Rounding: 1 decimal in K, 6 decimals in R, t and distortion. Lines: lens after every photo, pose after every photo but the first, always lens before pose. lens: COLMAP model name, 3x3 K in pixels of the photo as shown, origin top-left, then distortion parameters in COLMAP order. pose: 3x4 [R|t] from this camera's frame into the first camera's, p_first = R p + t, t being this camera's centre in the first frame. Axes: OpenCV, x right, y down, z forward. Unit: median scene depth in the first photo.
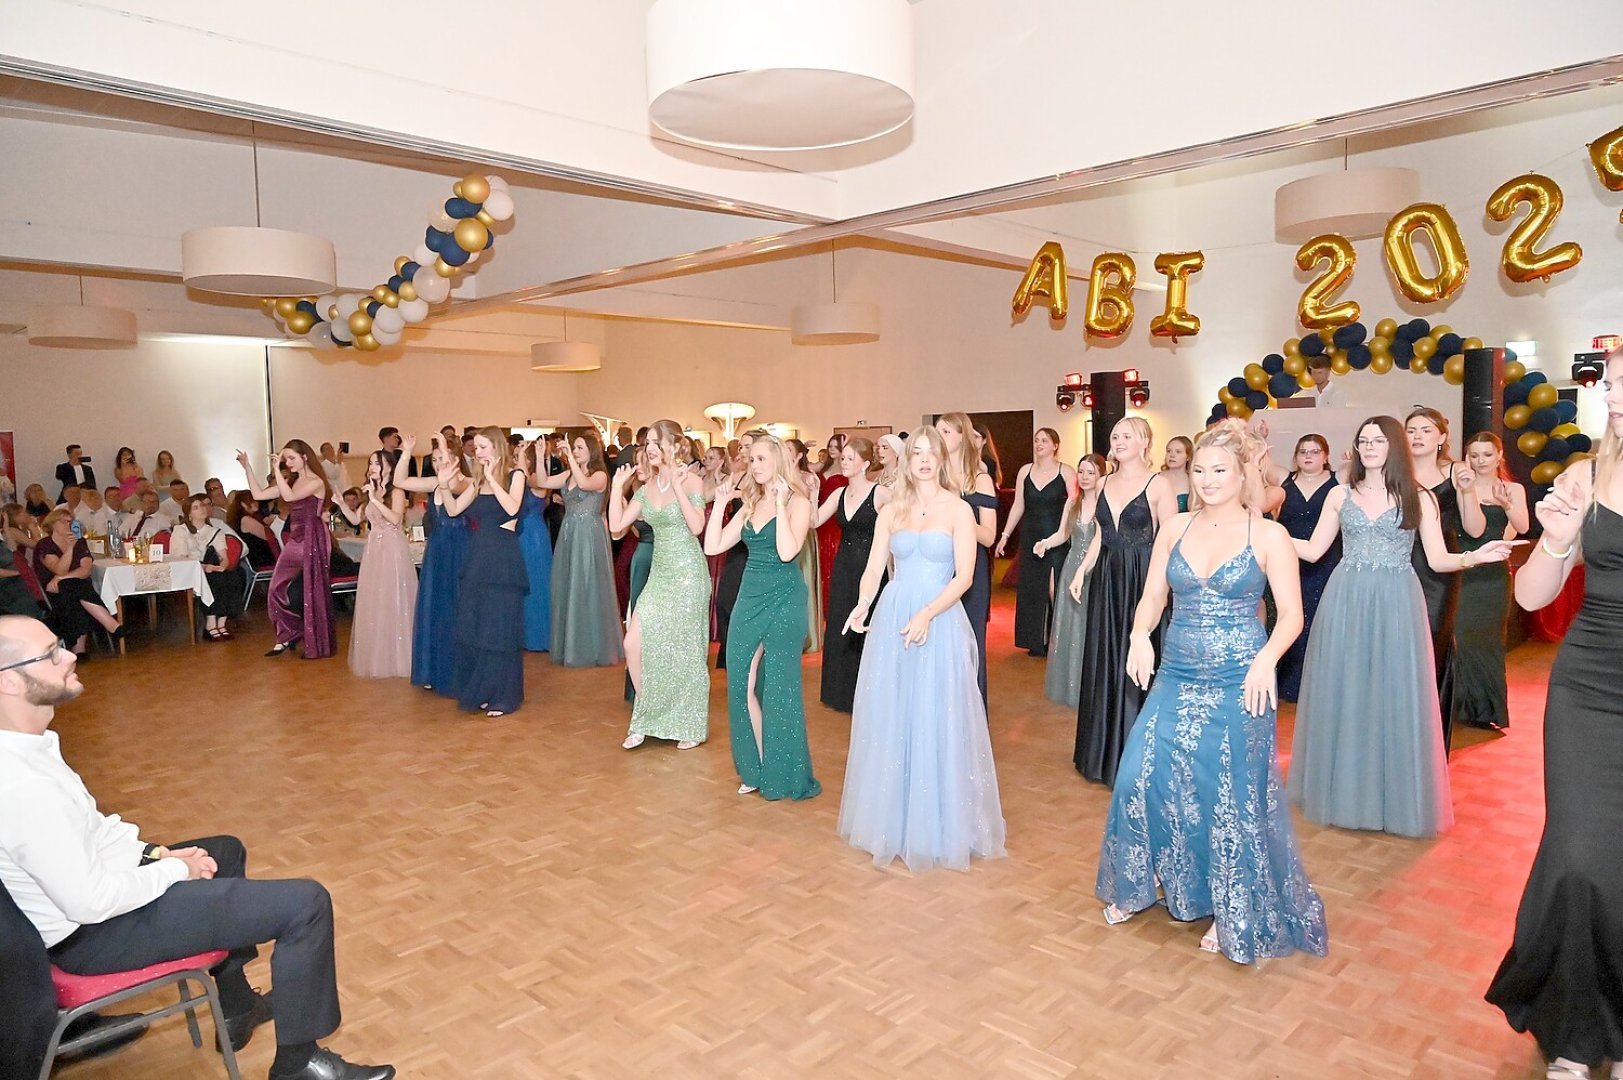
lens RADIAL K [[1076.0, 0, 806.2], [0, 1076.0, 537.9], [0, 0, 1]] dist [-0.001309, 0.000710]
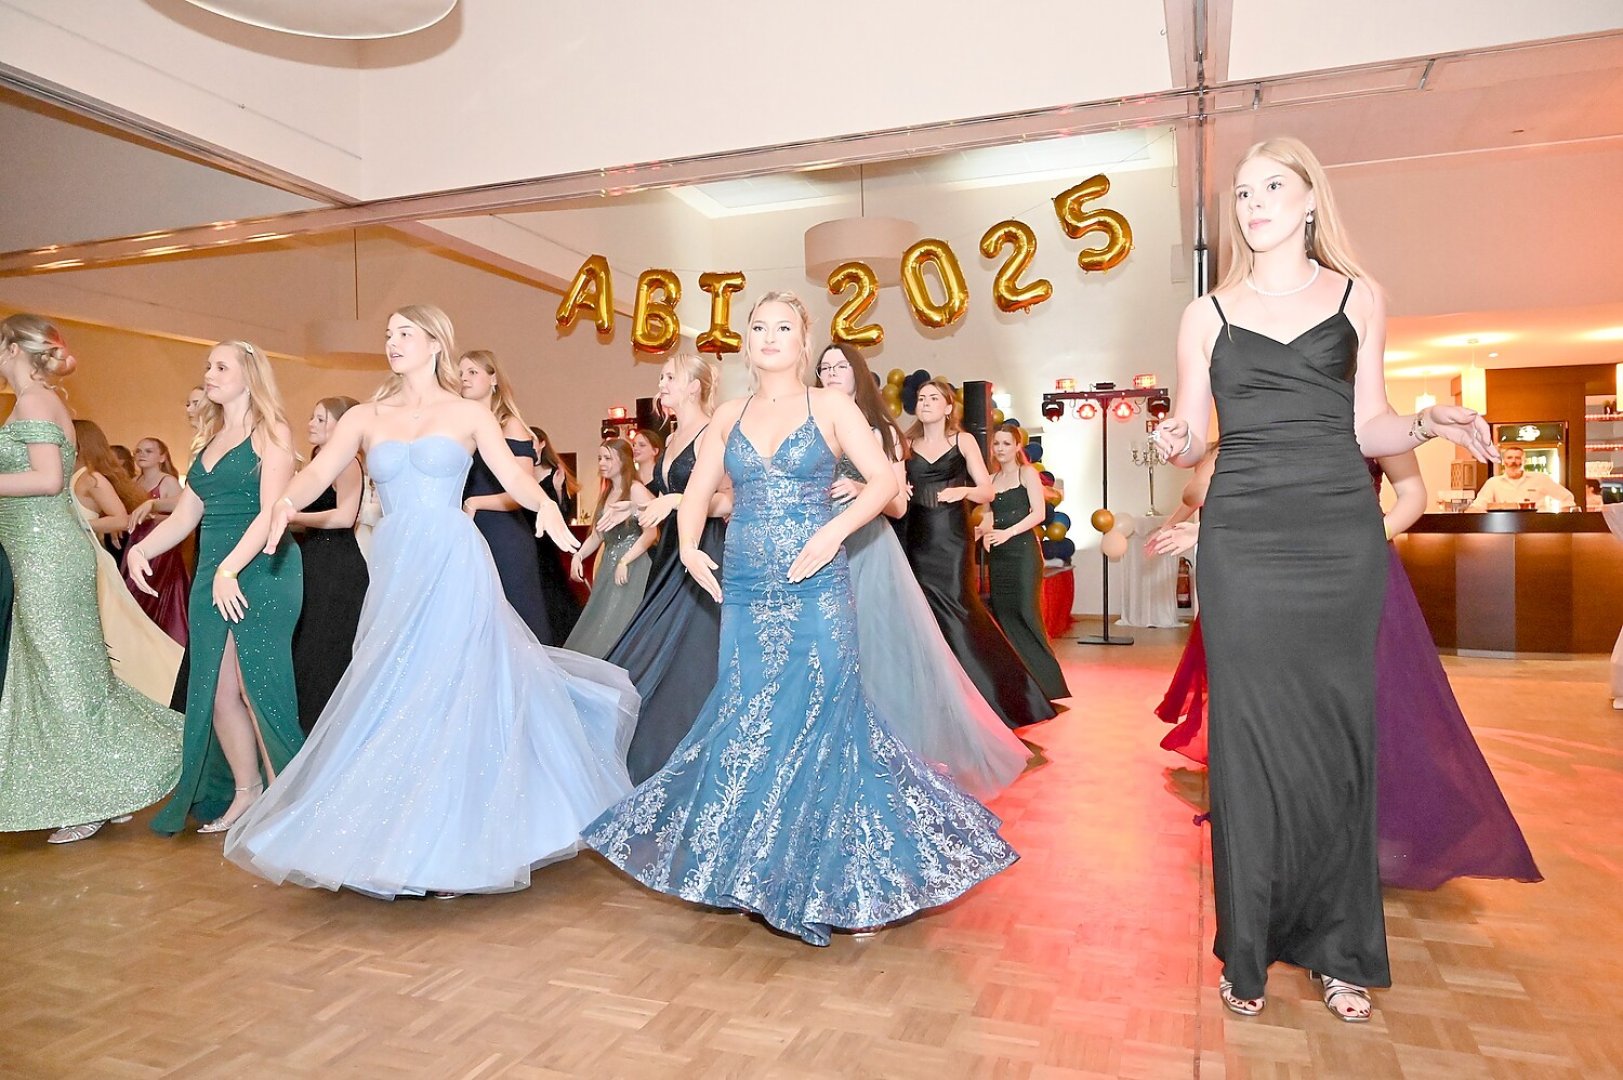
lens RADIAL K [[1076.0, 0, 806.2], [0, 1076.0, 537.9], [0, 0, 1]] dist [-0.001309, 0.000710]
pose [[0.911403, 0.008641, 0.411425, 0.000616], [0.026630, 0.996446, -0.079920, 0.078001], [-0.410653, 0.083795, 0.907933, 0.063851]]
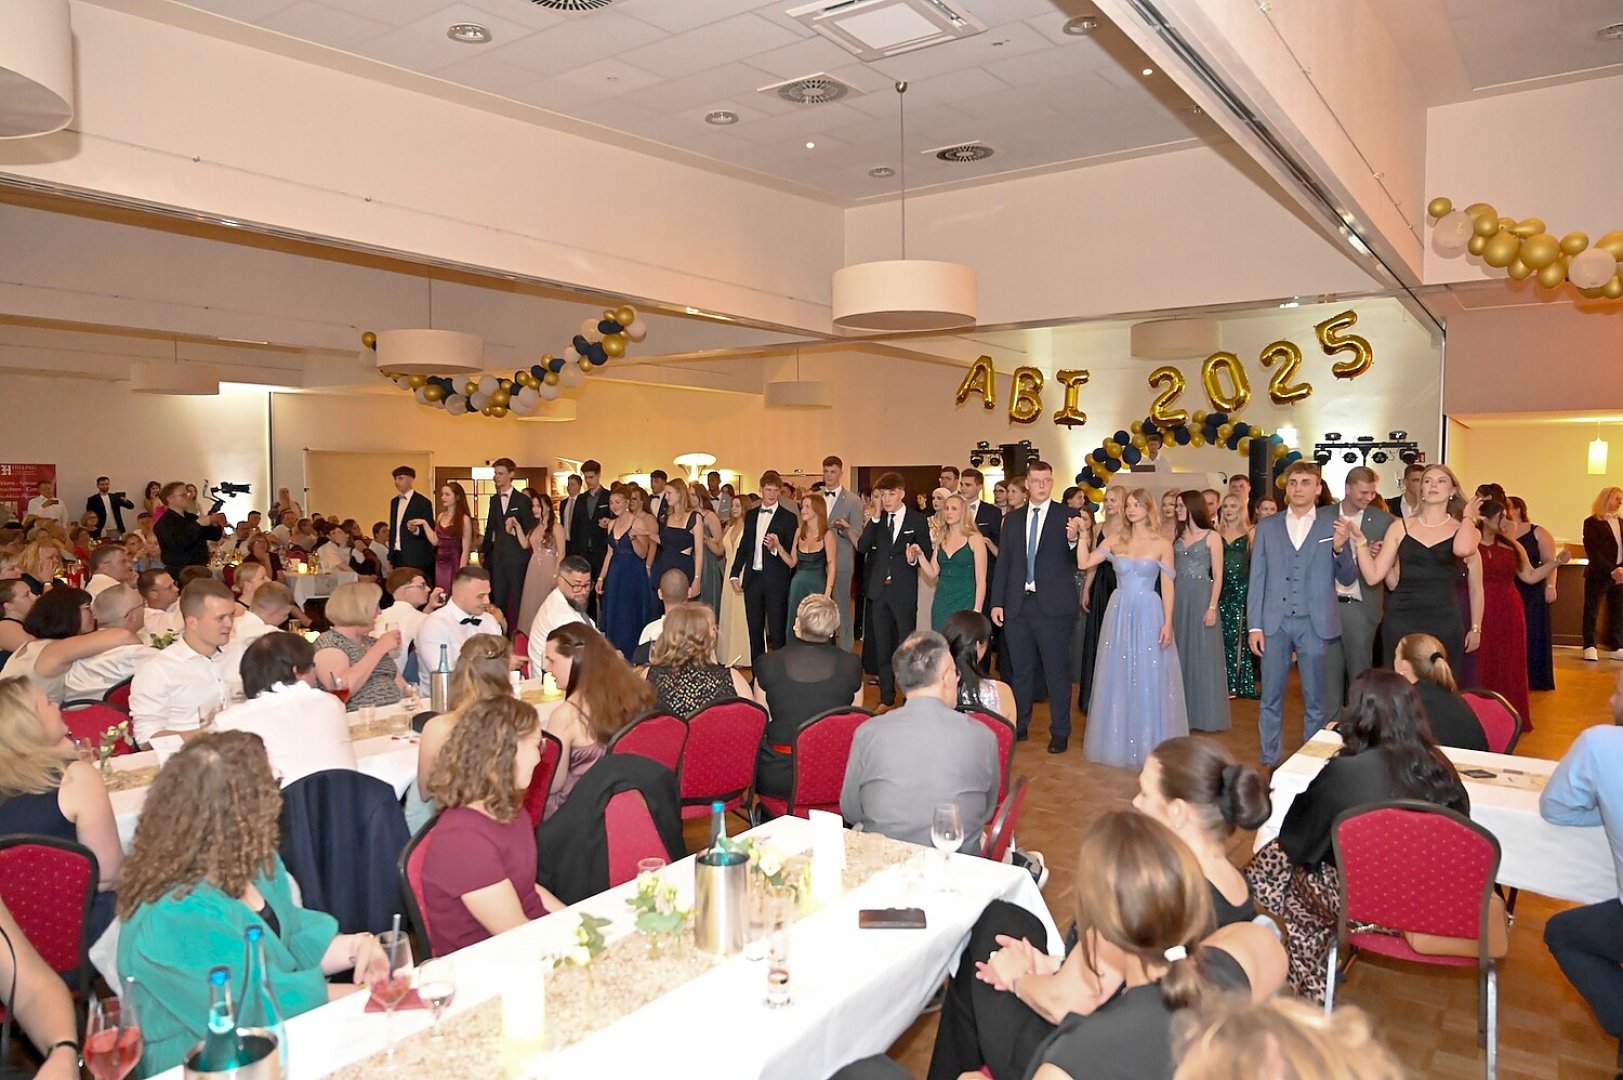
lens RADIAL K [[1086.9, 0, 794.6], [0, 1086.9, 521.7], [0, 0, 1]] dist [0.001124, 0.001234]
pose [[0.989392, 0.014148, 0.144579, -0.283048], [-0.006709, 0.998635, -0.051808, 0.031736], [-0.145114, 0.050288, 0.988136, -0.483437]]
